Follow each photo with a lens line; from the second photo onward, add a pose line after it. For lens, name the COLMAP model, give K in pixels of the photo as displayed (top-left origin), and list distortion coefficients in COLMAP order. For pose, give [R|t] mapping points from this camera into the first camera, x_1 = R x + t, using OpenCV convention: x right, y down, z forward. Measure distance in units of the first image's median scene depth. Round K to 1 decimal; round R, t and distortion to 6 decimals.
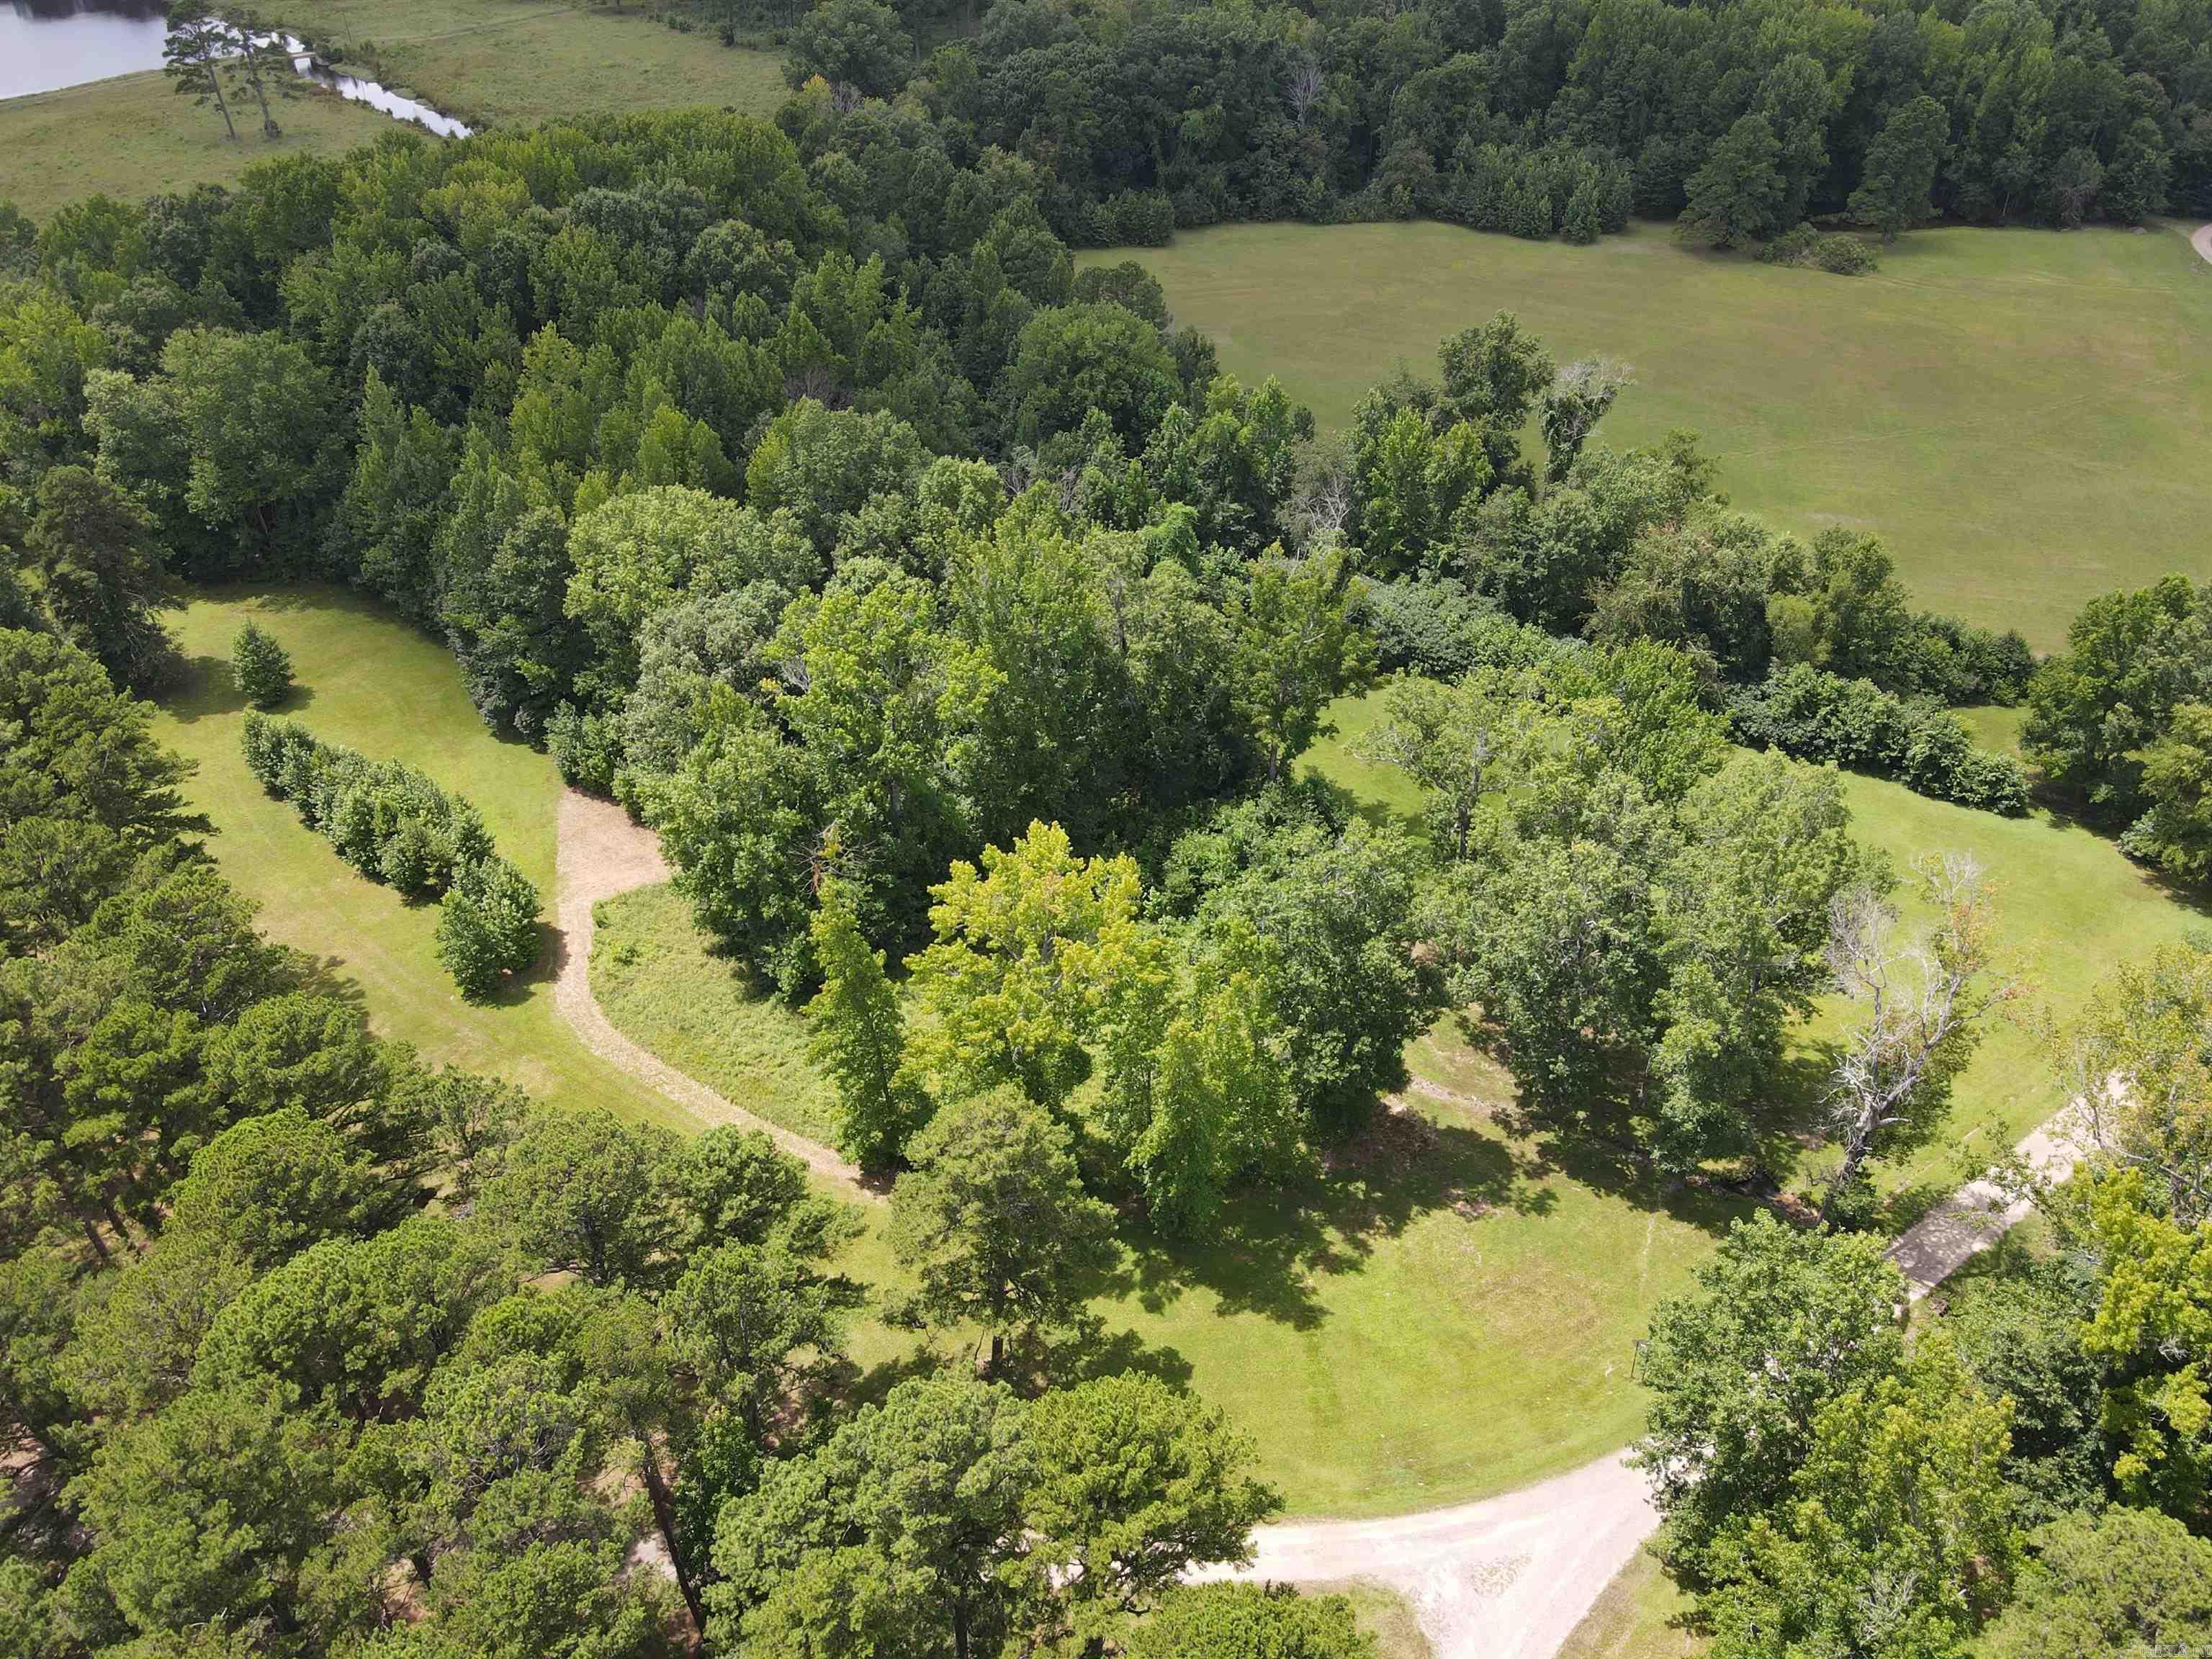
lens RADIAL K [[1595.7, 0, 1165.1], [0, 1595.7, 845.4], [0, 0, 1]] dist [0.011097, -0.002282]
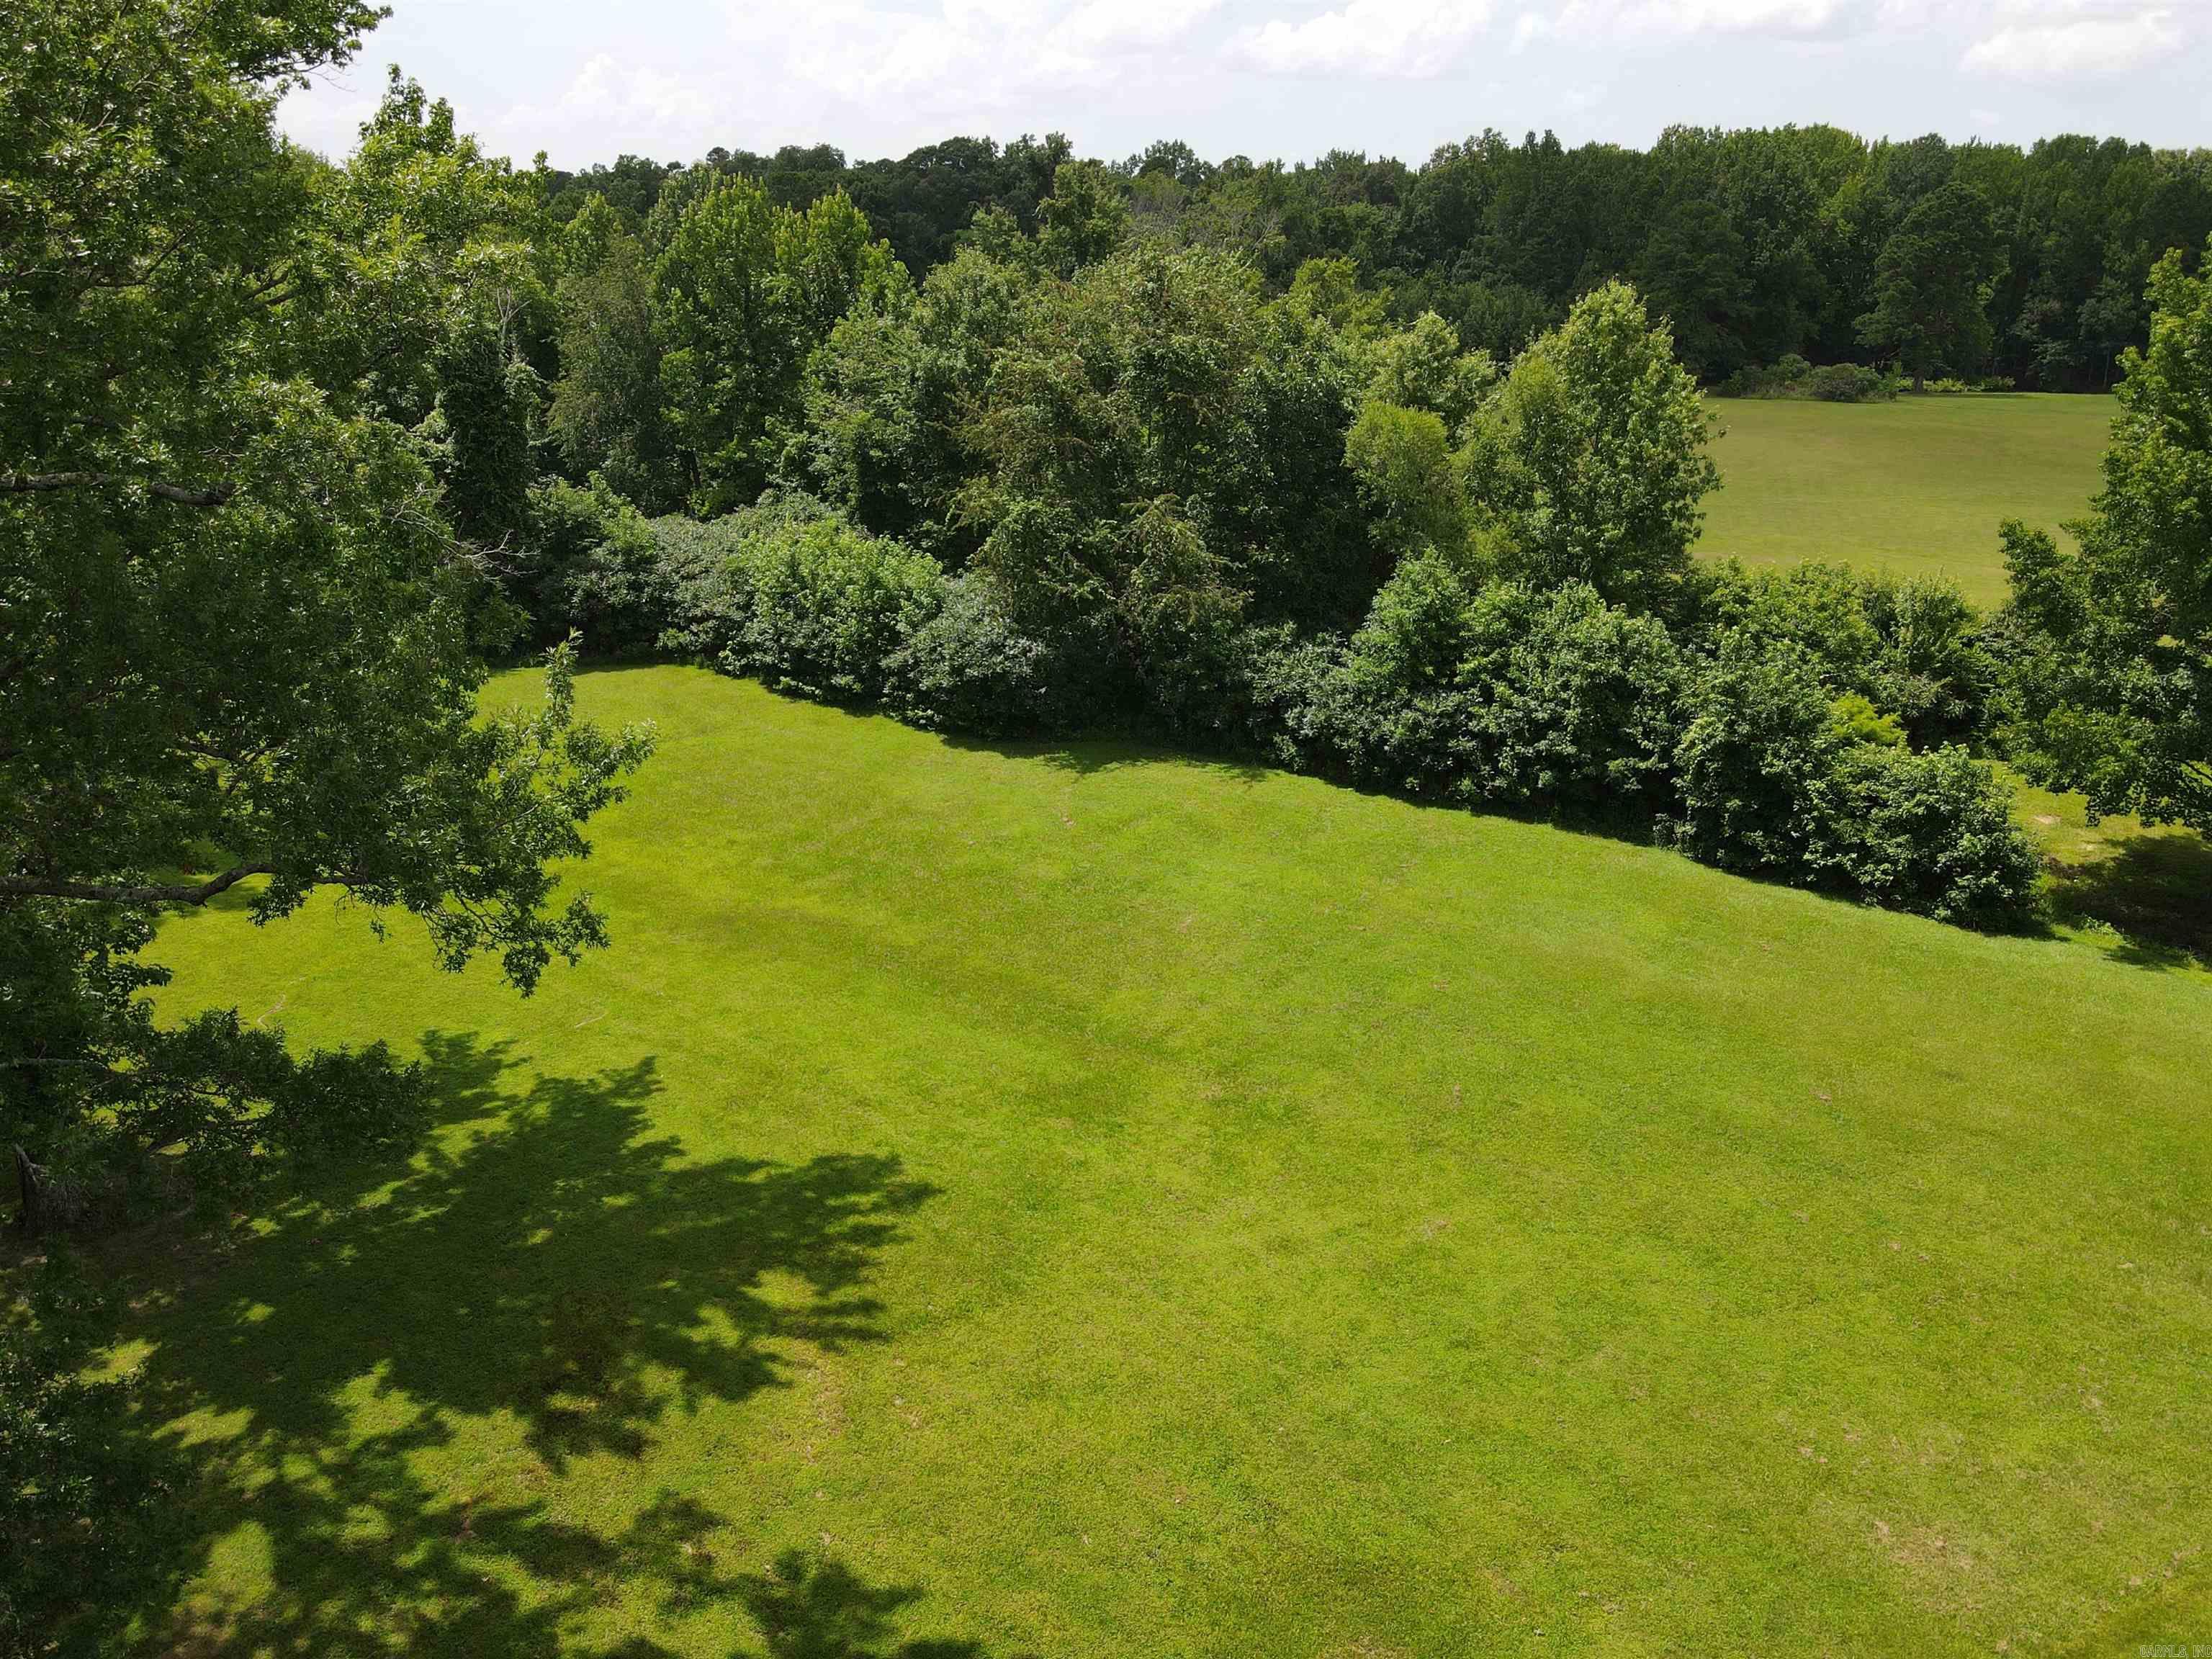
lens RADIAL K [[1595.7, 0, 1105.5], [0, 1595.7, 831.9], [0, 0, 1]] dist [0.011097, -0.002282]
pose [[0.988054, 0.044931, -0.147413, 0.222122], [-0.085110, 0.956539, -0.278906, 0.040409], [0.128474, 0.288121, 0.948937, 0.367568]]
